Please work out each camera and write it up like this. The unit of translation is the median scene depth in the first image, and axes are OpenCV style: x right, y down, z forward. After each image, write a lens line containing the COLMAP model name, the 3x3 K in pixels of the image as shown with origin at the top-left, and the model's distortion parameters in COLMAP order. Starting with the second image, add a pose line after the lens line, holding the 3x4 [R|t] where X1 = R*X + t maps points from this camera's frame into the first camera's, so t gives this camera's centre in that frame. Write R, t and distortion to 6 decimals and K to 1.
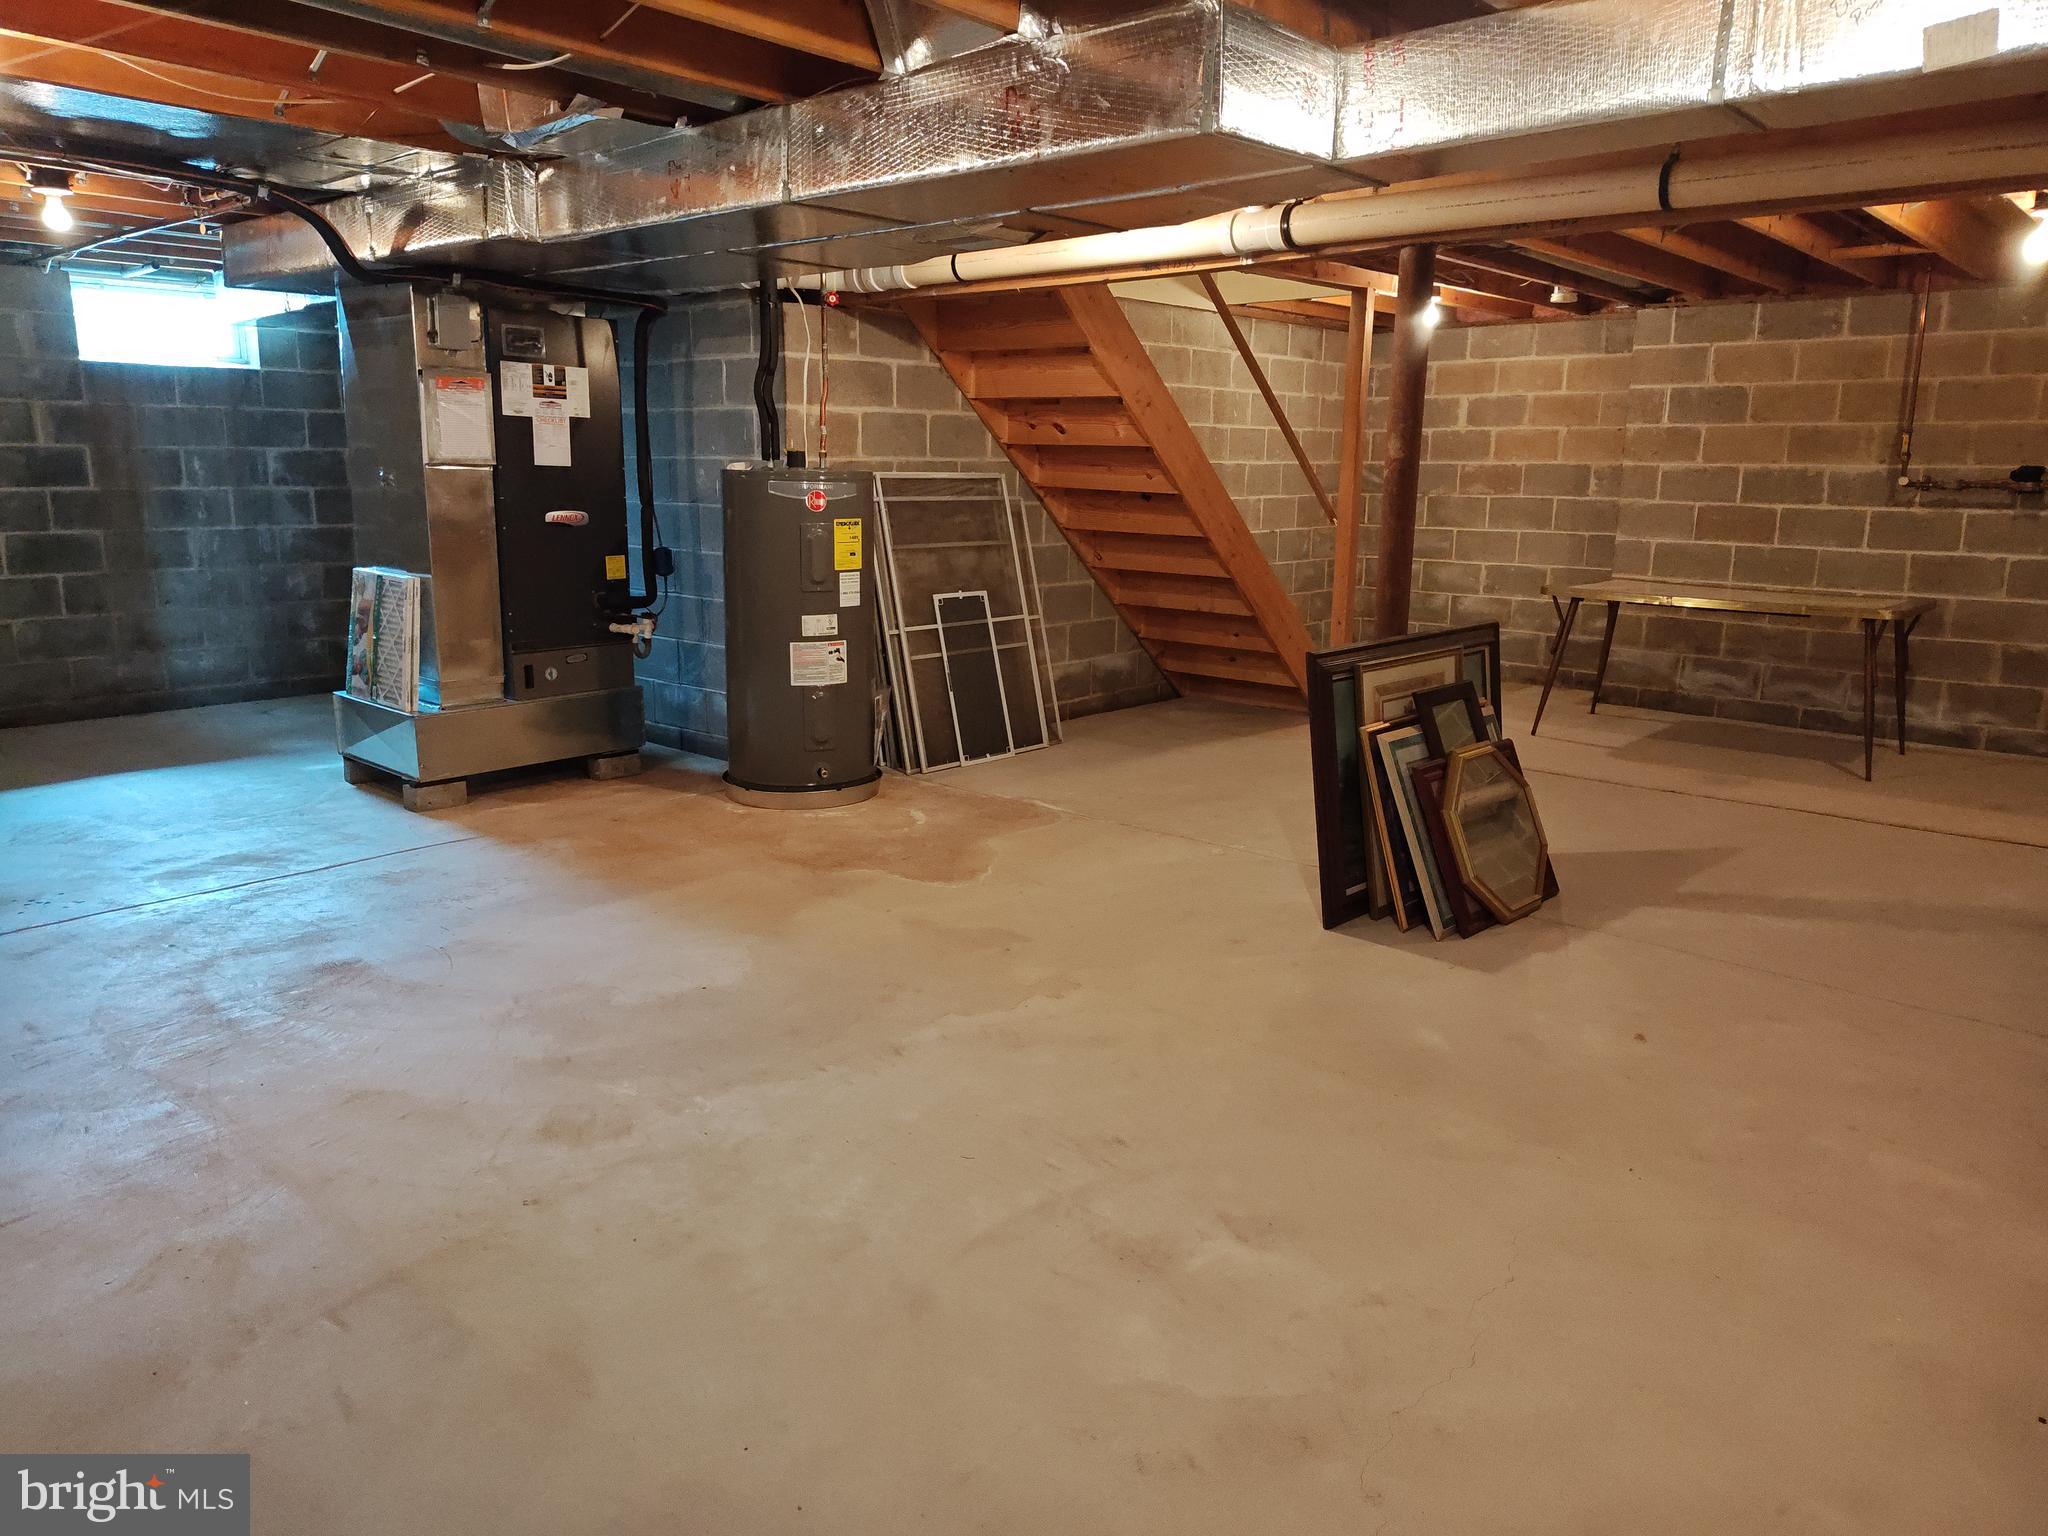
lens RADIAL K [[1387.9, 0, 1018.9], [0, 1387.9, 754.9], [0, 0, 1]] dist [0.041961, -0.045681]
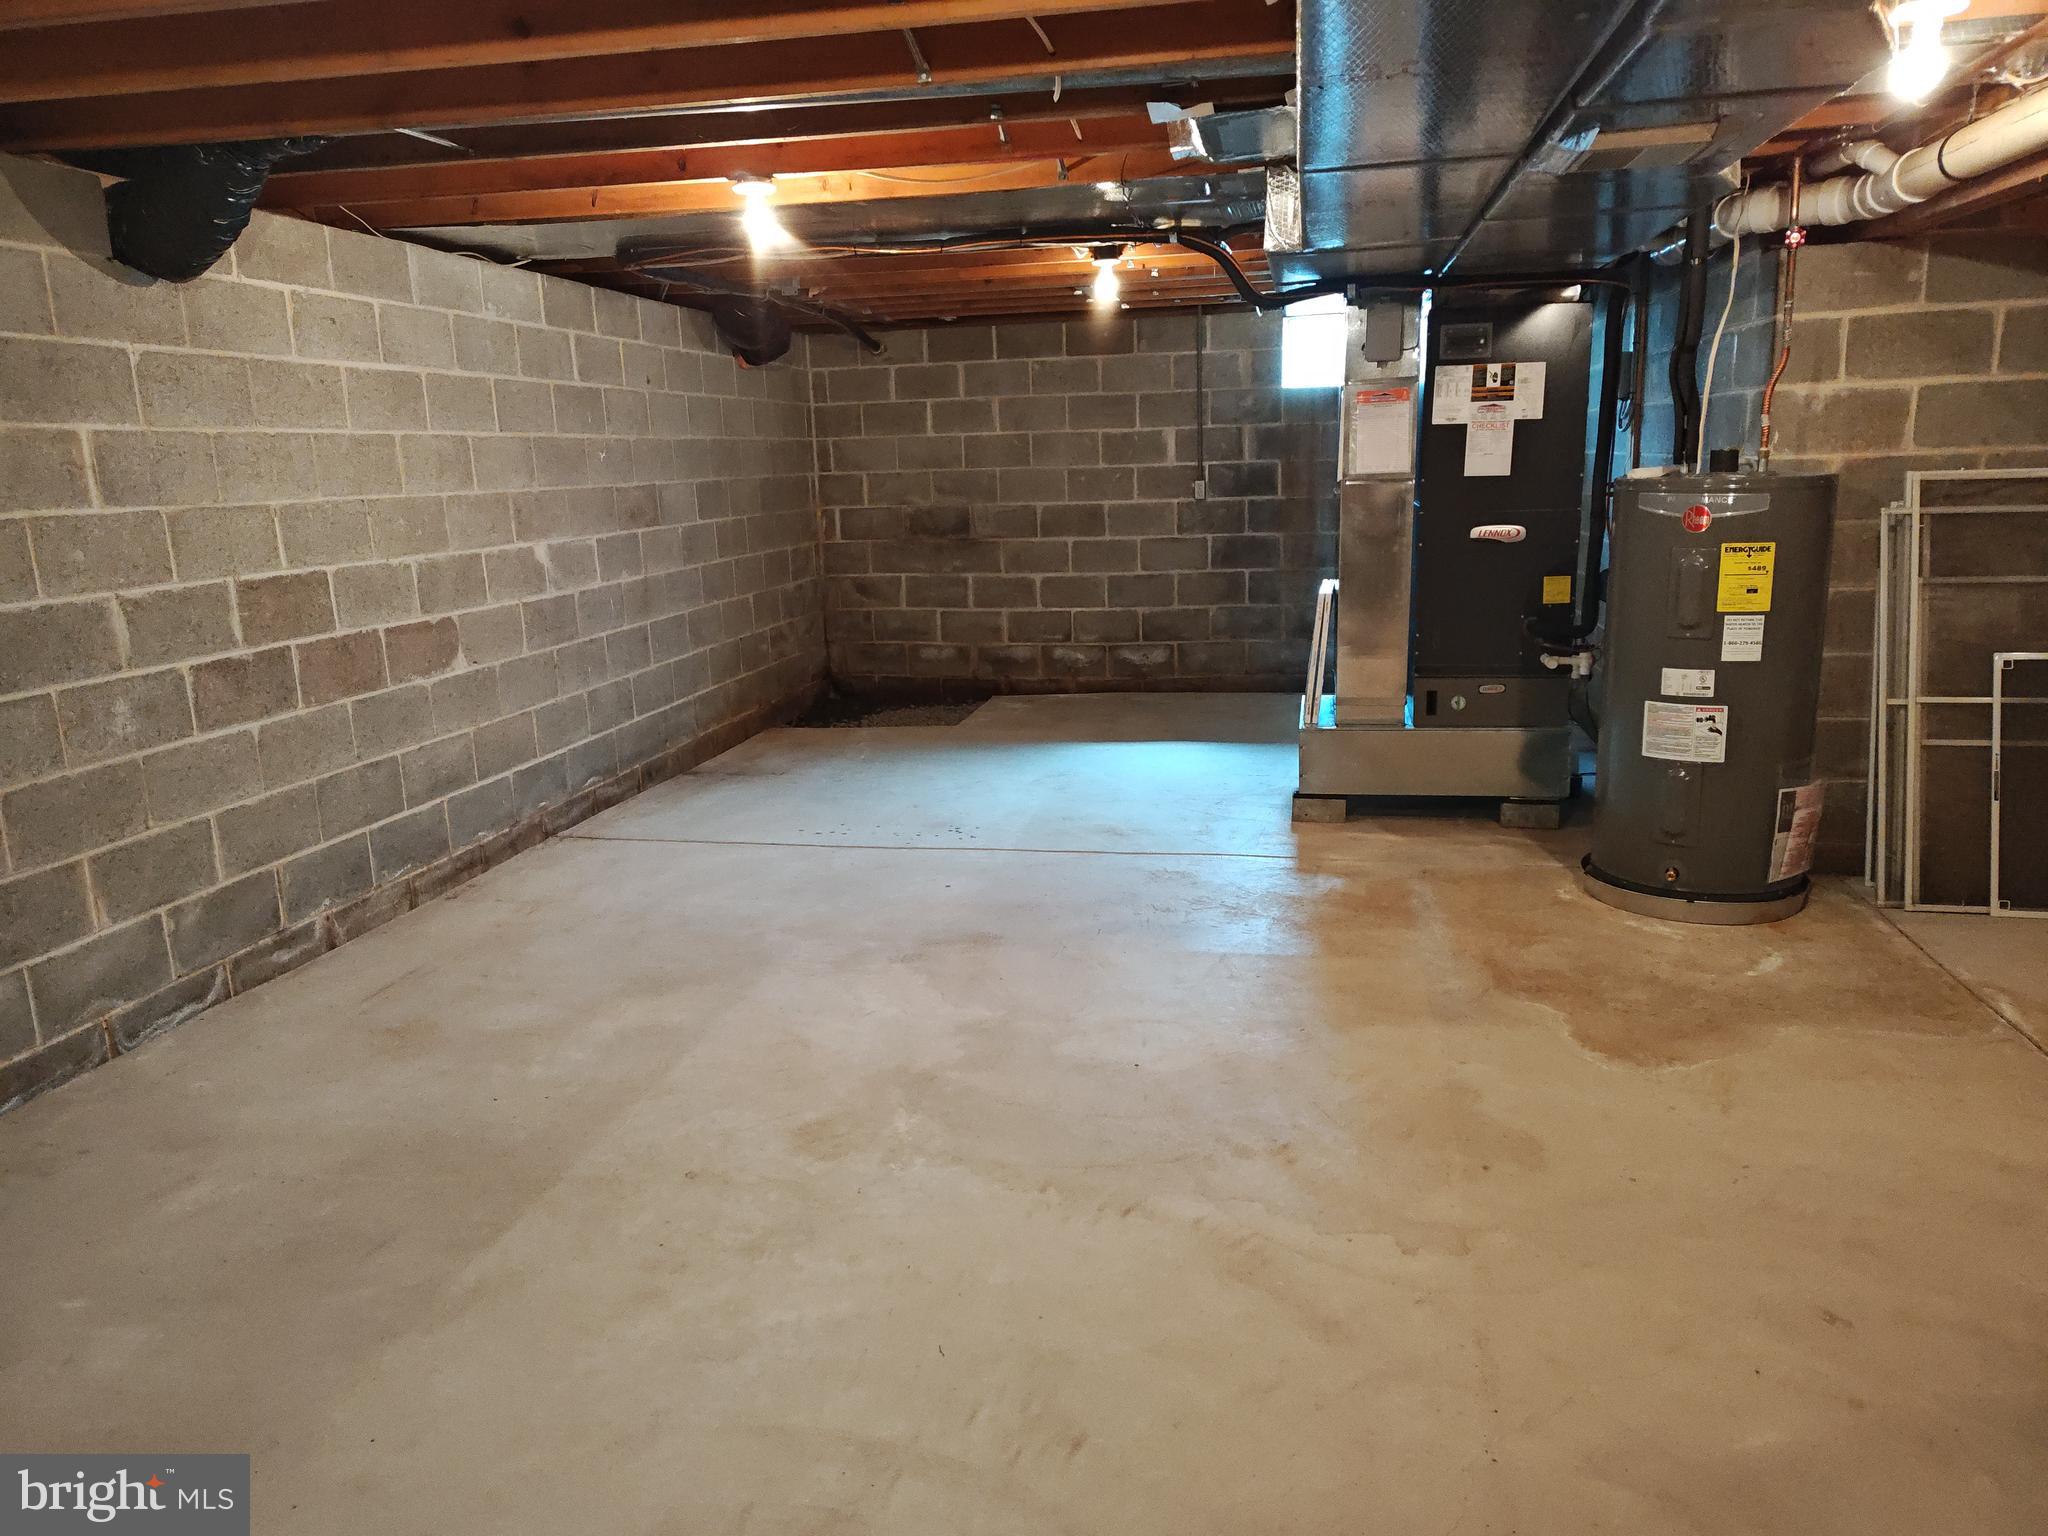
lens RADIAL K [[1387.9, 0, 1018.9], [0, 1387.9, 754.9], [0, 0, 1]] dist [0.041961, -0.045681]
pose [[0.498468, 0.154653, -0.853002, 0.282381], [-0.141924, 0.985241, 0.095693, -0.064729], [0.855212, 0.073362, 0.513061, 0.258626]]
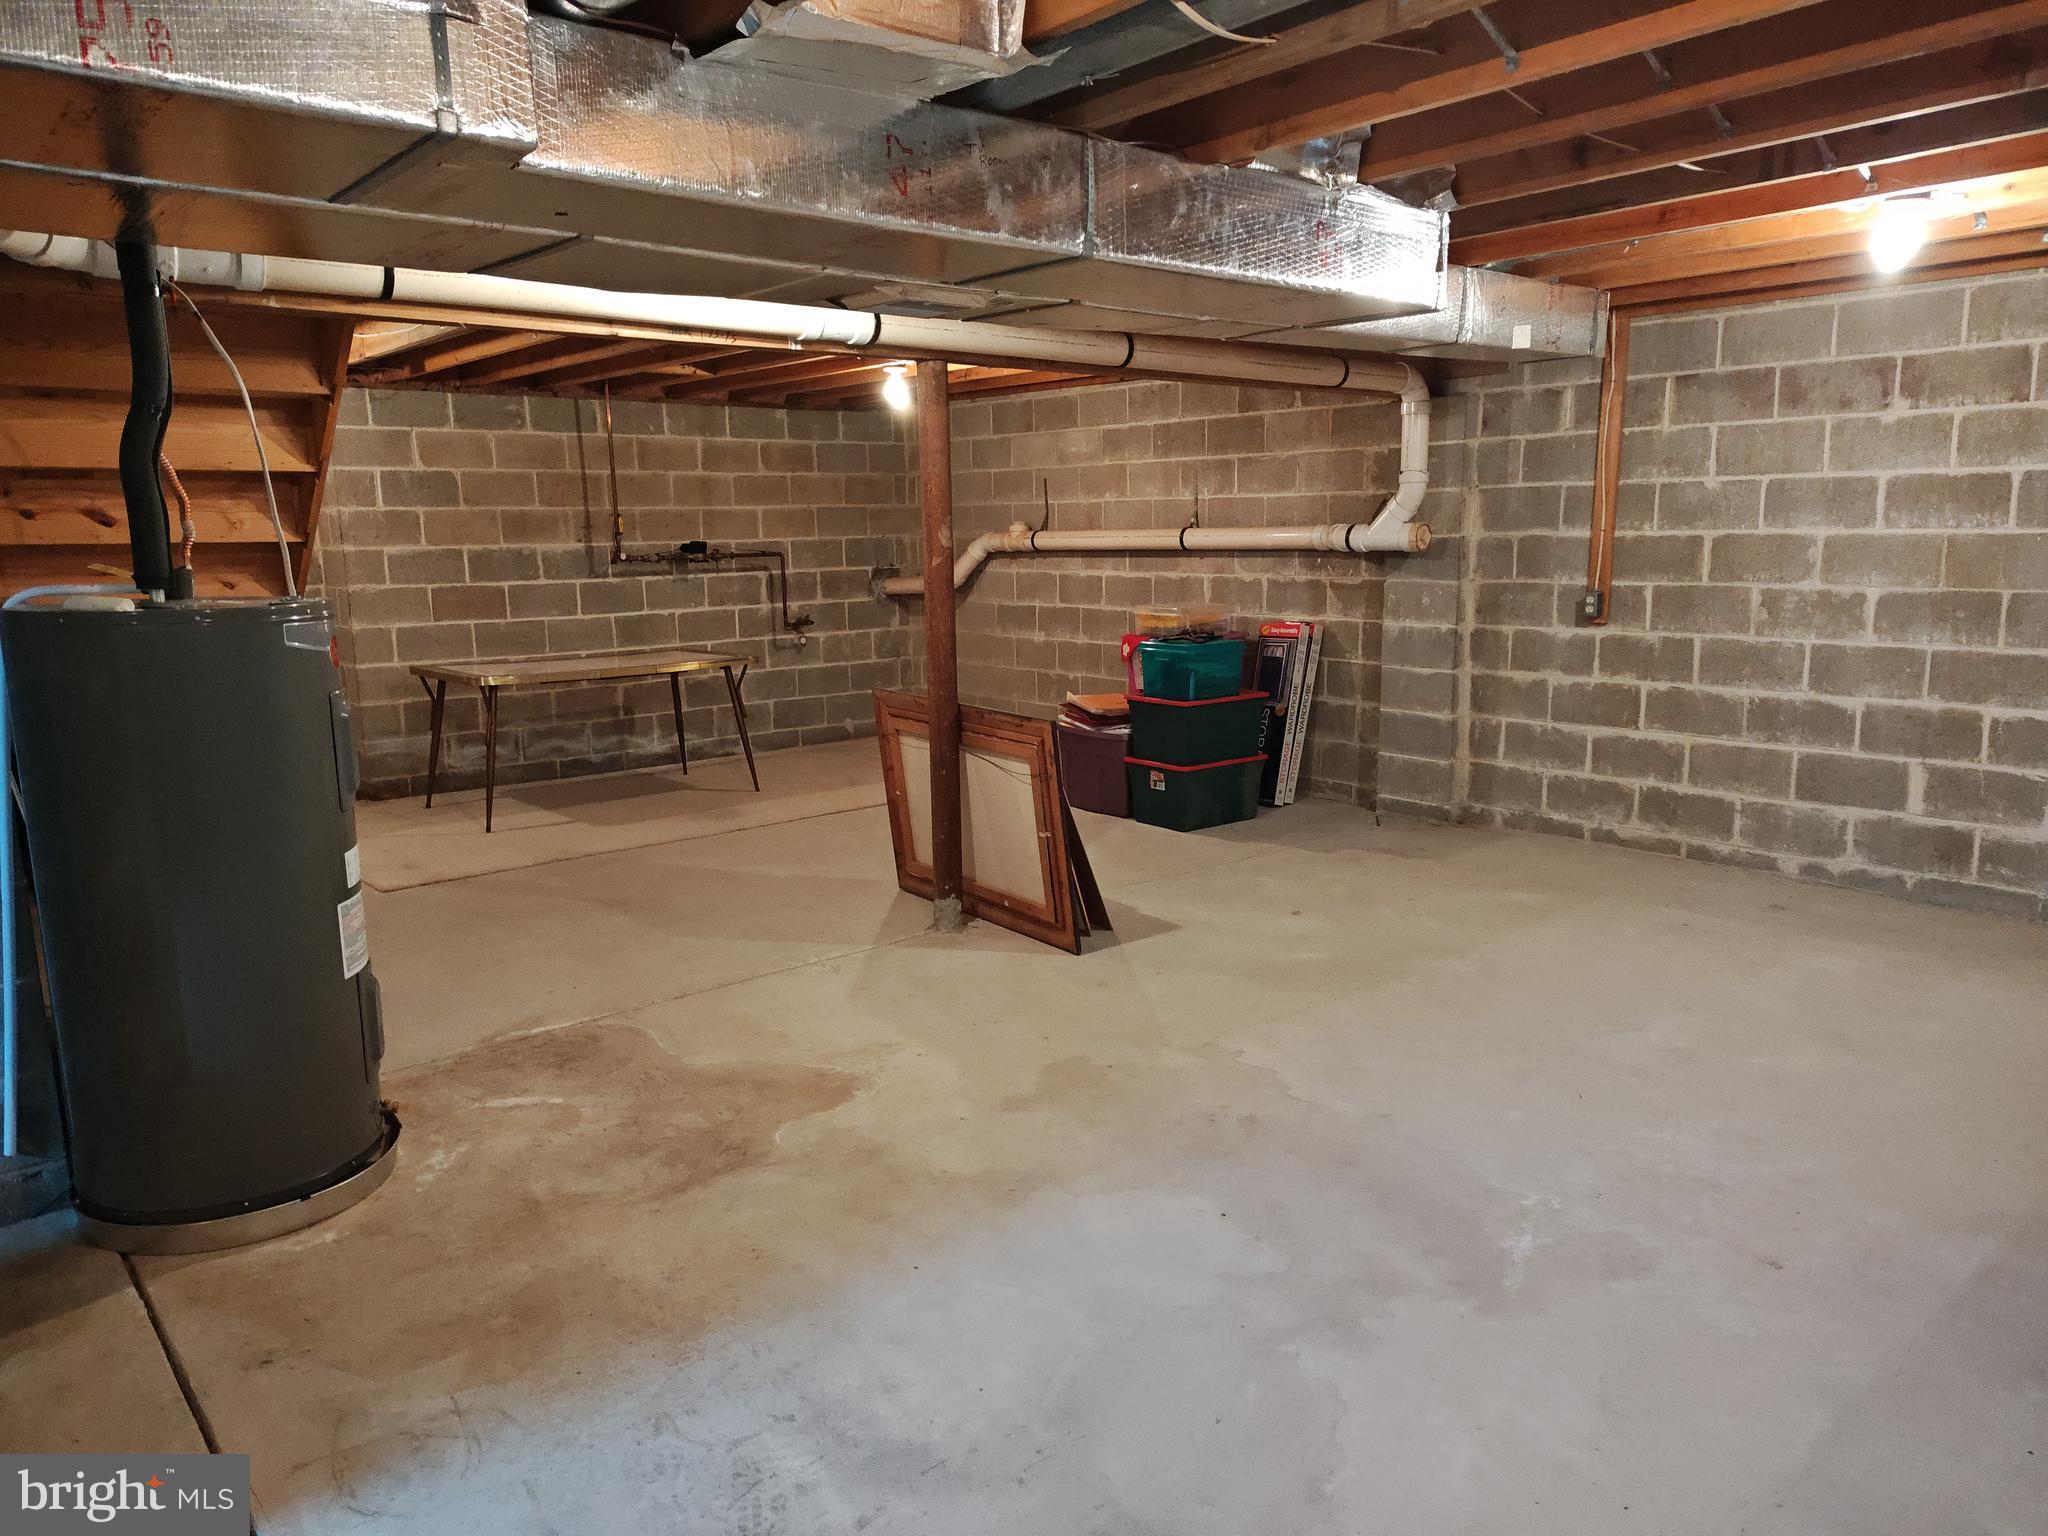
lens RADIAL K [[1389.9, 0, 1033.1], [0, 1389.9, 776.8], [0, 0, 1]] dist [0.040972, -0.054497]
pose [[0.135213, -0.190682, 0.972295, -0.568487], [0.222532, 0.962081, 0.157732, -0.134027], [-0.965503, 0.195040, 0.172518, 0.531202]]
